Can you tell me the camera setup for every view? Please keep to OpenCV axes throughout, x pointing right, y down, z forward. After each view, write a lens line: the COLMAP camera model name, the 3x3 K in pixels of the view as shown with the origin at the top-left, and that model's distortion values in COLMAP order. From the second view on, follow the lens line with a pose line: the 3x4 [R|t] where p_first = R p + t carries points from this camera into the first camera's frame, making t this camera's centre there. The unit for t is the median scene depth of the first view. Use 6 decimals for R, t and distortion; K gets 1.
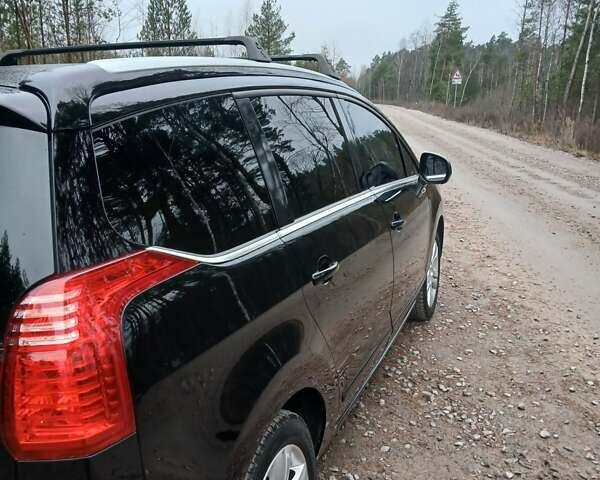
lens RADIAL K [[614.3, 0, 300.0], [0, 614.3, 240.0], [0, 0, 1]] dist [0.084500, -0.209676]
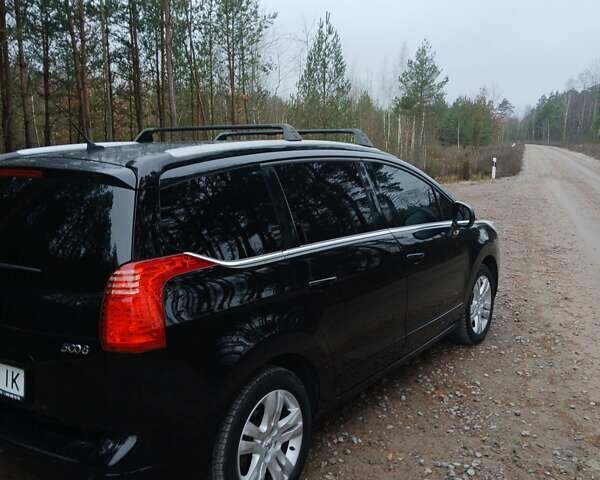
lens RADIAL K [[614.3, 0, 300.0], [0, 614.3, 240.0], [0, 0, 1]] dist [0.084500, -0.209676]
pose [[0.968723, 0.043536, -0.244295, 0.020992], [-0.058888, 0.996699, -0.055888, 0.002289], [0.241055, 0.068526, 0.968089, -0.027586]]
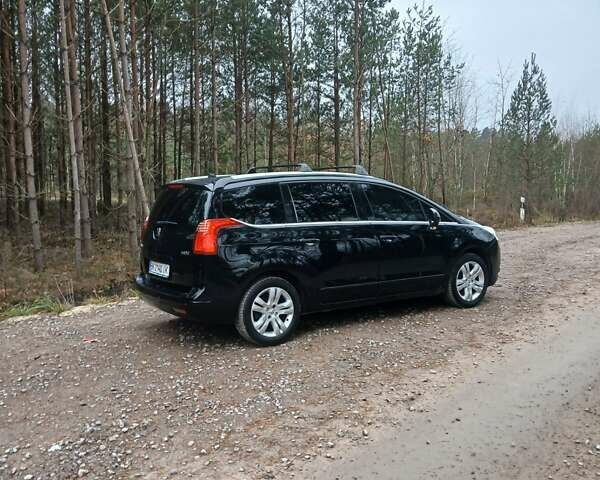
lens RADIAL K [[614.3, 0, 300.0], [0, 614.3, 240.0], [0, 0, 1]] dist [0.084500, -0.209676]
pose [[0.812424, 0.054430, -0.580521, 0.109235], [-0.125273, 0.988676, -0.082618, 0.018911], [0.569451, 0.139844, 0.810043, -0.090117]]
